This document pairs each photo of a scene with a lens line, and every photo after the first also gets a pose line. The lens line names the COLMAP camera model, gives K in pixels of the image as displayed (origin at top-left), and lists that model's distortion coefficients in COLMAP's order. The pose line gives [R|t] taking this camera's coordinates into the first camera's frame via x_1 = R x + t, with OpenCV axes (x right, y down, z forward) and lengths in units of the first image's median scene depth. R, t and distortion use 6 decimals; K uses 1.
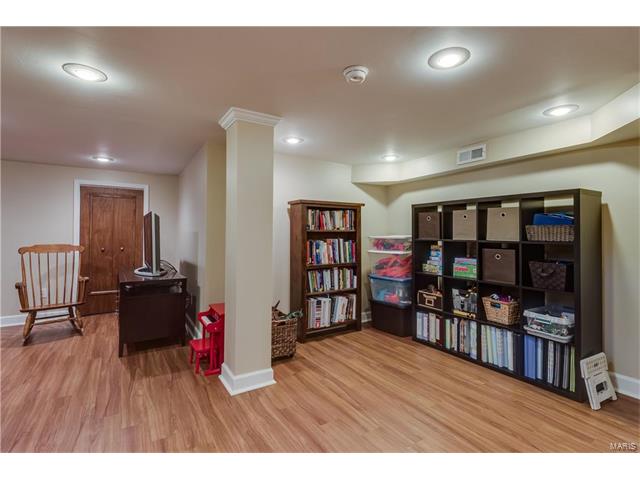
lens RADIAL K [[316.5, 0, 322.1], [0, 316.5, 233.4], [0, 0, 1]] dist [0.011602, -0.004565]
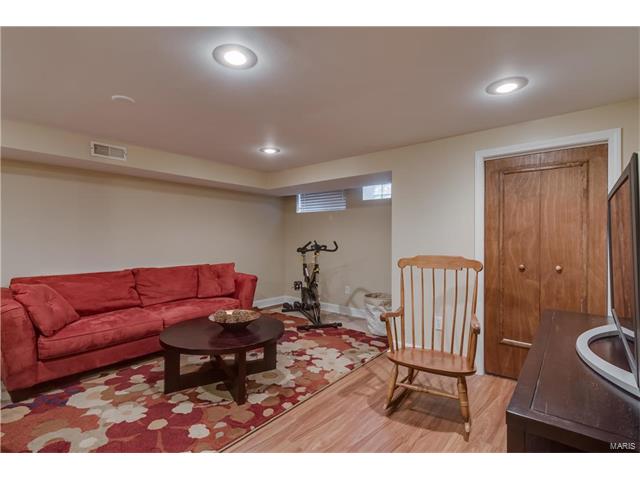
lens RADIAL K [[316.5, 0, 319.0], [0, 316.5, 235.2], [0, 0, 1]] dist [0.011602, -0.004565]
pose [[0.307002, -0.004310, -0.951699, -0.328493], [0.003504, 0.999988, -0.003398, -0.005652], [0.951702, -0.002291, 0.307013, 0.600127]]
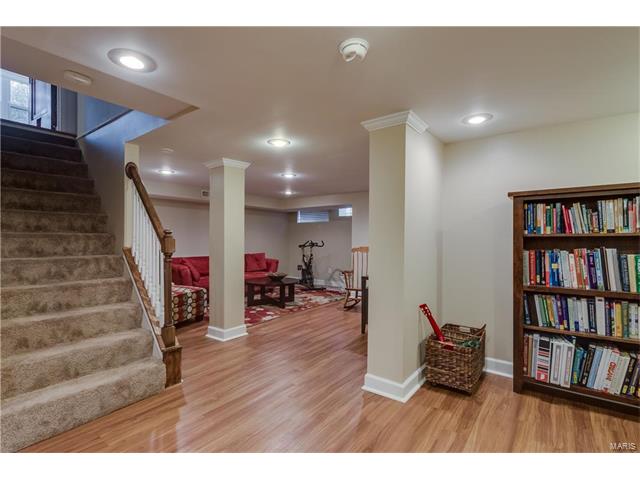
lens RADIAL K [[316.5, 0, 314.6], [0, 316.5, 238.1], [0, 0, 1]] dist [0.011602, -0.004565]
pose [[0.336870, -0.001293, -0.941550, 0.427514], [0.000810, 0.999999, -0.001083, -0.002191], [0.941551, -0.000398, 0.336870, 0.302288]]
